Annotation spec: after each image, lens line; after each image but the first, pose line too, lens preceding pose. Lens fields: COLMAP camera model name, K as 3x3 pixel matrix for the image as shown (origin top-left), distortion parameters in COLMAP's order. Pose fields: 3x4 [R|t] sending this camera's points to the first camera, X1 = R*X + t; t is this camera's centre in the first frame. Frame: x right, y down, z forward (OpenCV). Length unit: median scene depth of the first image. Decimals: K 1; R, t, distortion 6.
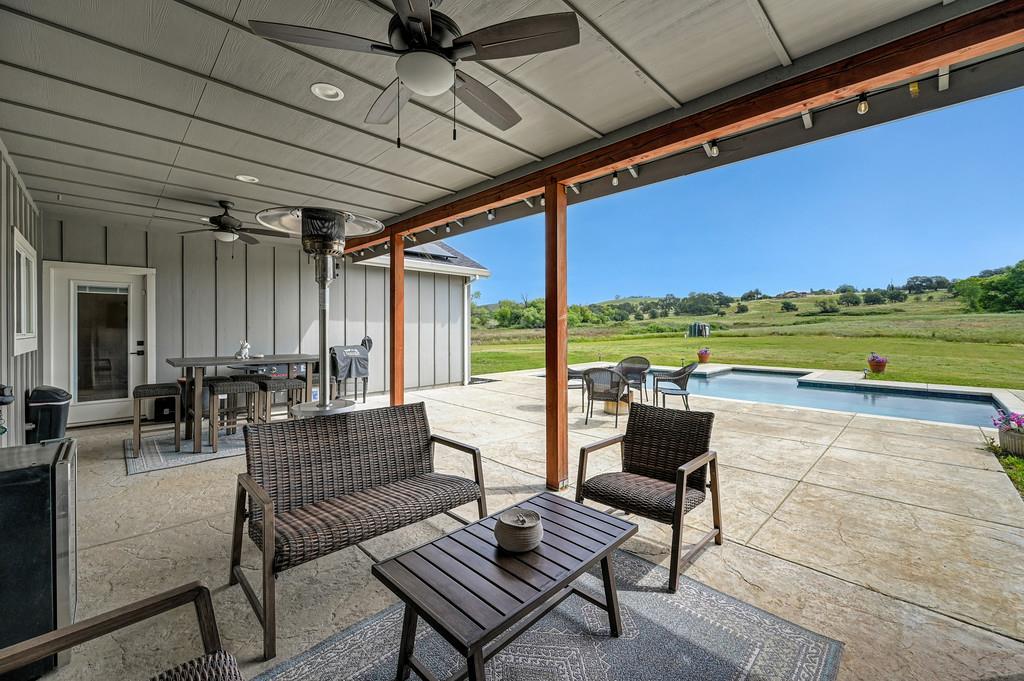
lens RADIAL K [[415.0, 0, 514.2], [0, 415.0, 339.2], [0, 0, 1]] dist [-0.001389, -0.000462]
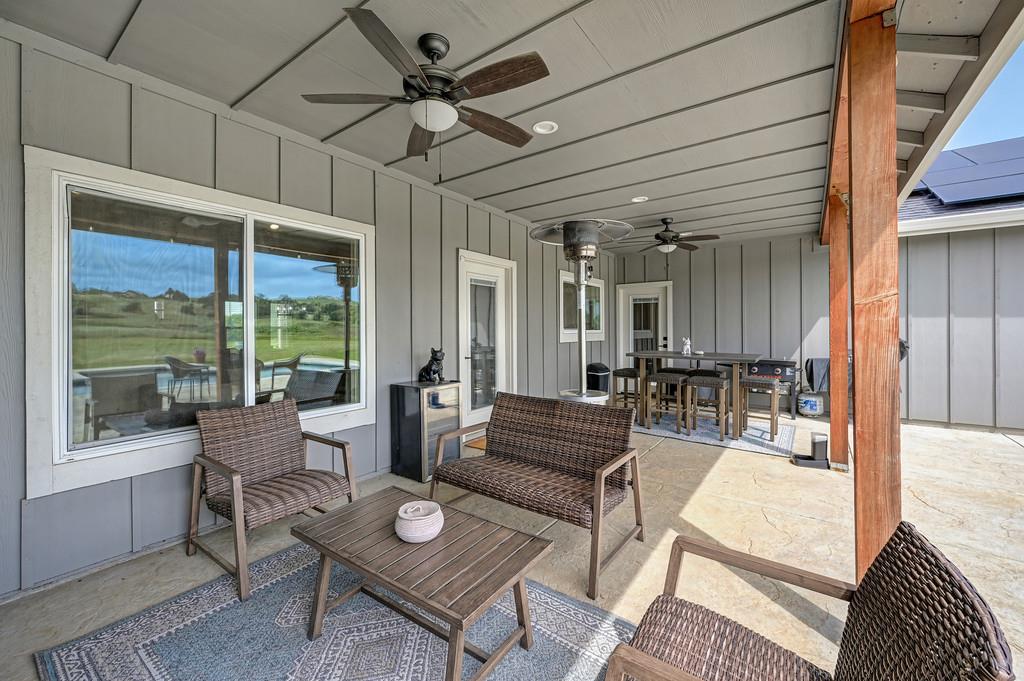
lens RADIAL K [[415.0, 0, 513.8], [0, 415.0, 330.8], [0, 0, 1]] dist [-0.001389, -0.000462]
pose [[0.162494, 0.006029, -0.986691, 0.388331], [-0.026596, 0.999645, 0.001729, -0.005694], [0.986351, 0.025961, 0.162596, 0.388192]]
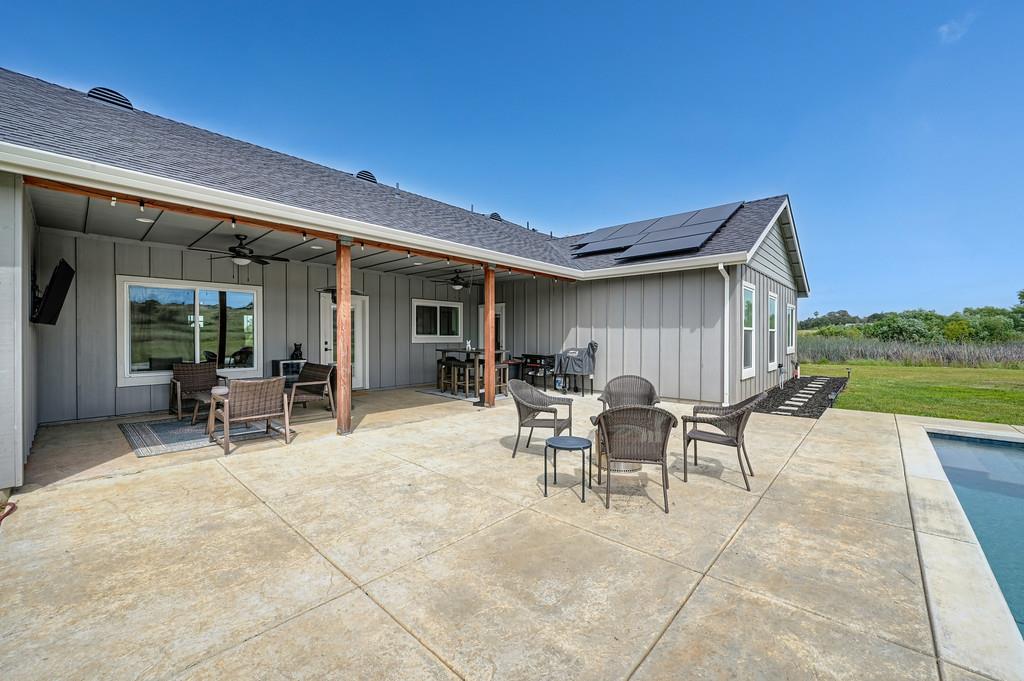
lens RADIAL K [[415.0, 0, 520.7], [0, 415.0, 338.6], [0, 0, 1]] dist [-0.001389, -0.000462]
pose [[0.044526, 0.011720, -0.998939, 1.277986], [-0.033549, 0.999385, 0.010230, -0.032485], [0.998445, 0.033058, 0.044892, 1.202372]]
